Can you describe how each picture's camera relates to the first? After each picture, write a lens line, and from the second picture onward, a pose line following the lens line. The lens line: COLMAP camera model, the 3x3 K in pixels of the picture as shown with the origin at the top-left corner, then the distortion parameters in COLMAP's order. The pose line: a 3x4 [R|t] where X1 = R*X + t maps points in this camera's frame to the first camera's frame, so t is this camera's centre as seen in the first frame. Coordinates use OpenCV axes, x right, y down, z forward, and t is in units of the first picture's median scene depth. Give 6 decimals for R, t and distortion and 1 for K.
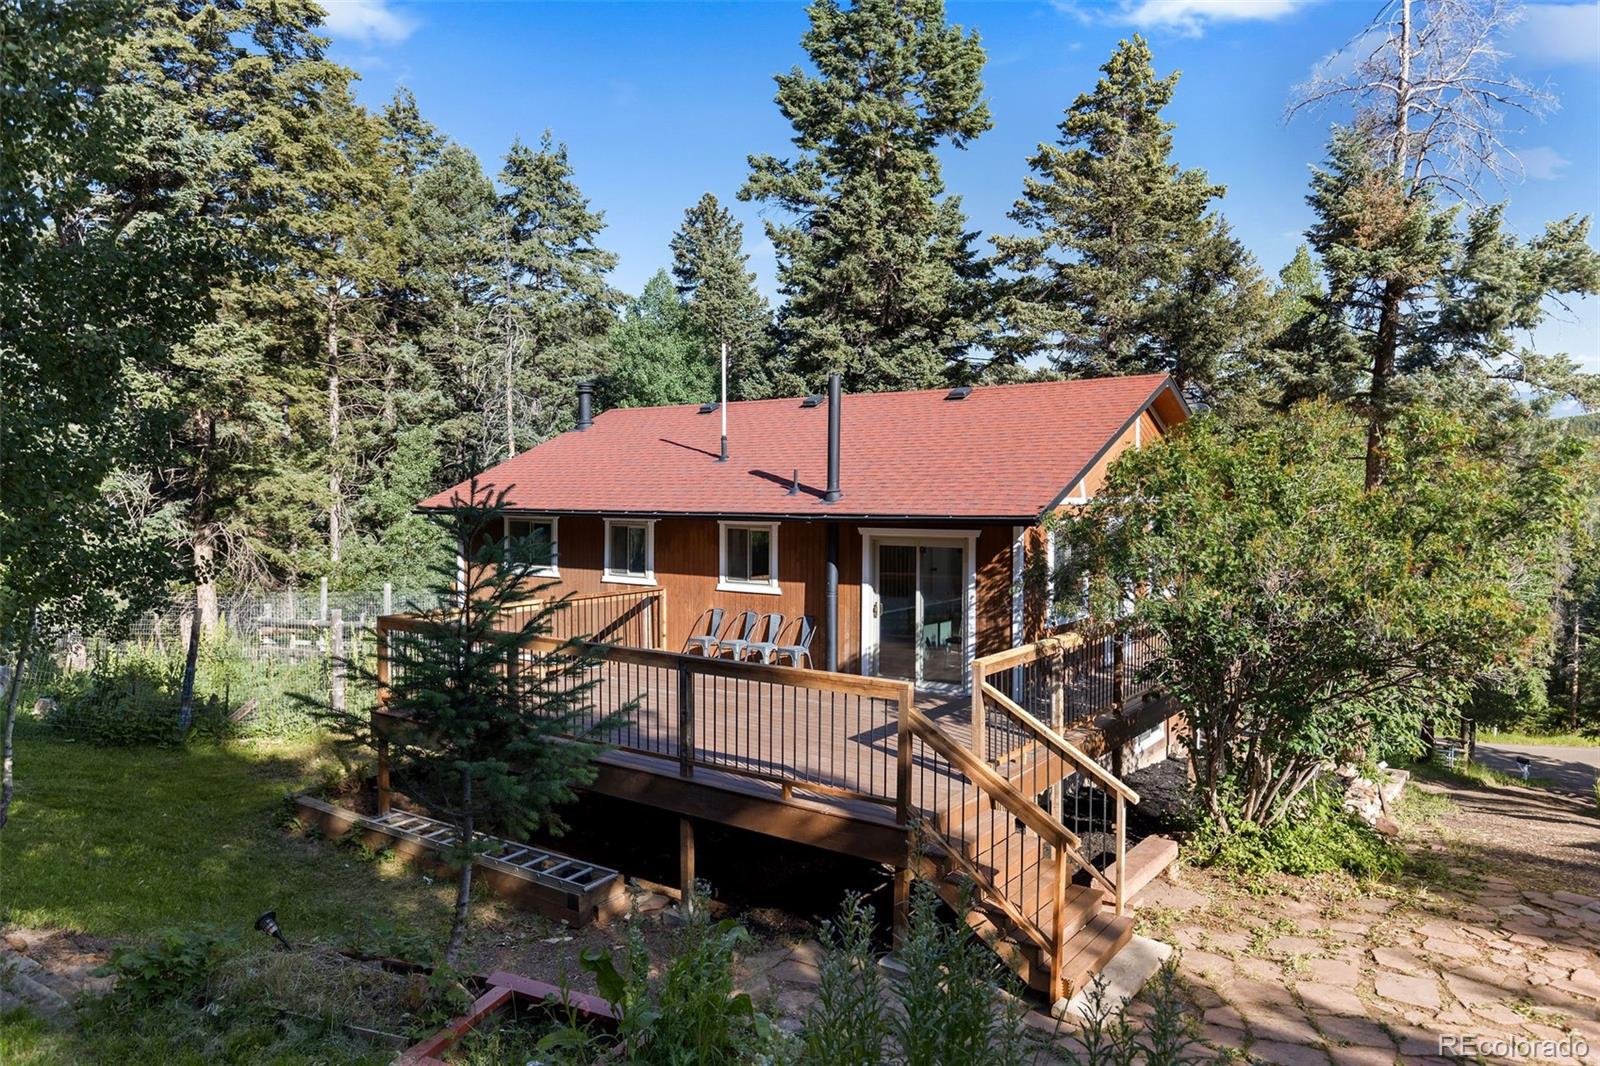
lens RADIAL K [[1057.4, 0, 800.0], [0, 1057.4, 533.0], [0, 0, 1]] dist [0.001001, 0.000164]
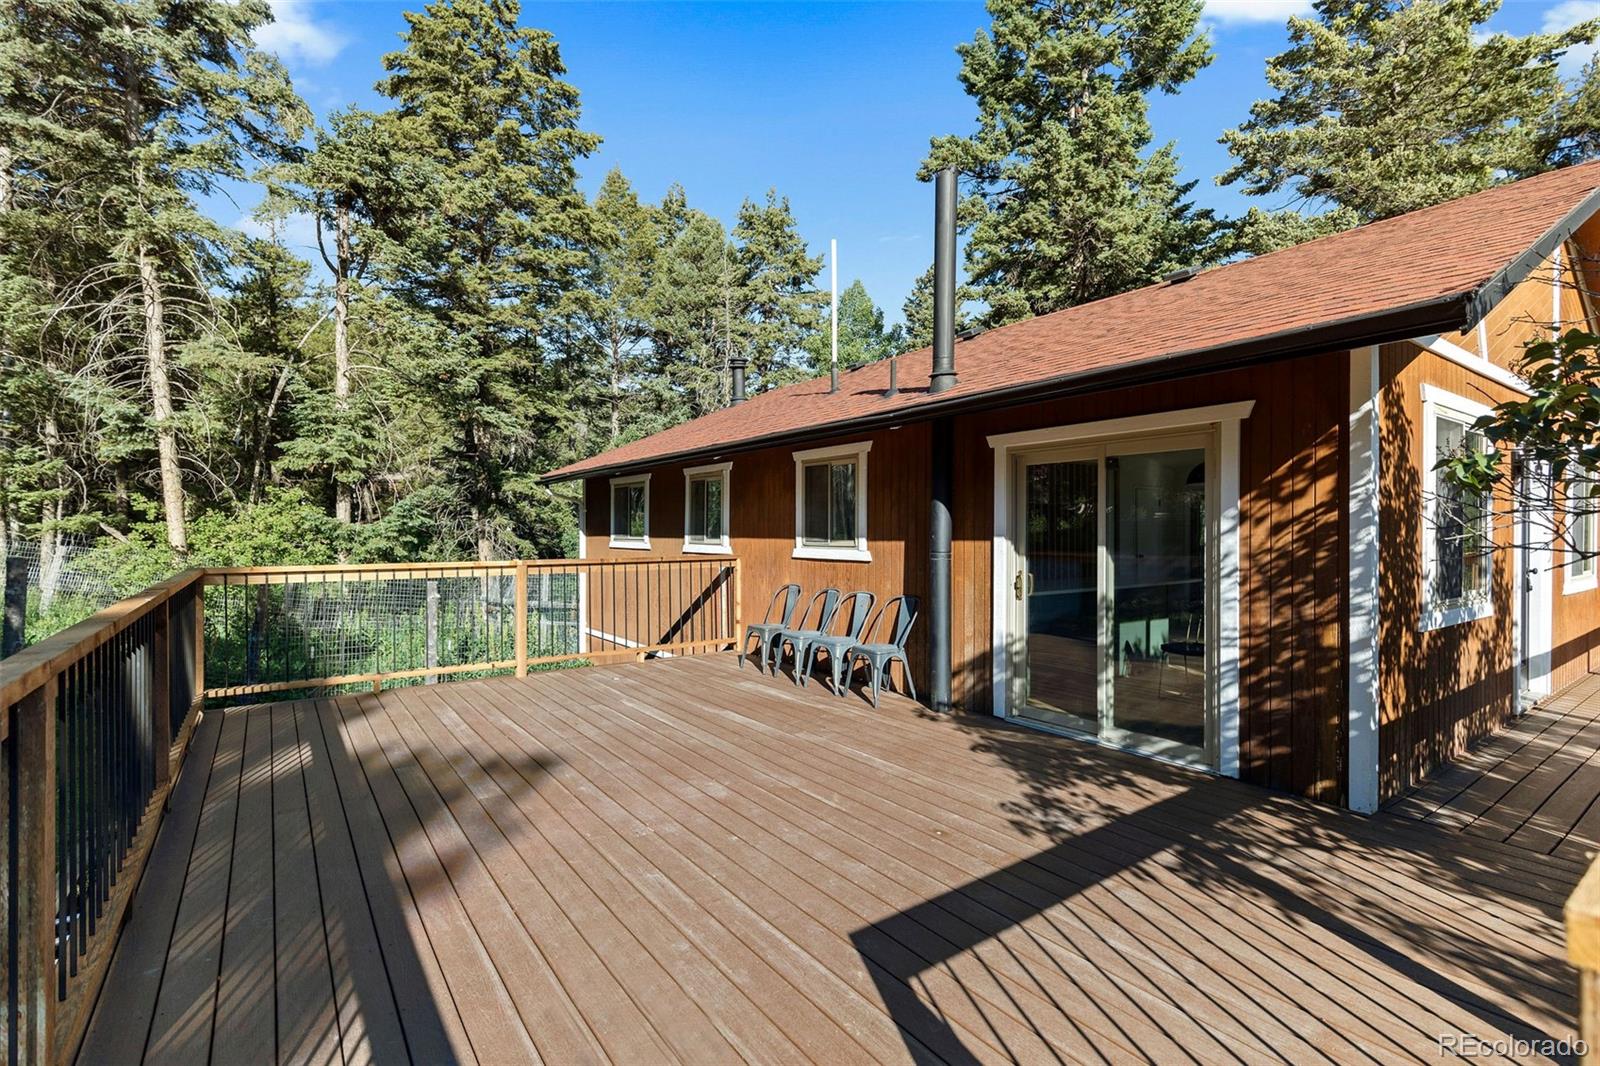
lens RADIAL K [[720.5, 0, 800.0], [0, 720.5, 533.0], [0, 0, 1]] dist [0.002601, 0.000356]
pose [[0.950140, 0.001832, -0.311819, 0.072970], [-0.015222, 0.999063, -0.040513, 0.057092], [0.311453, 0.043240, 0.949277, 0.559103]]
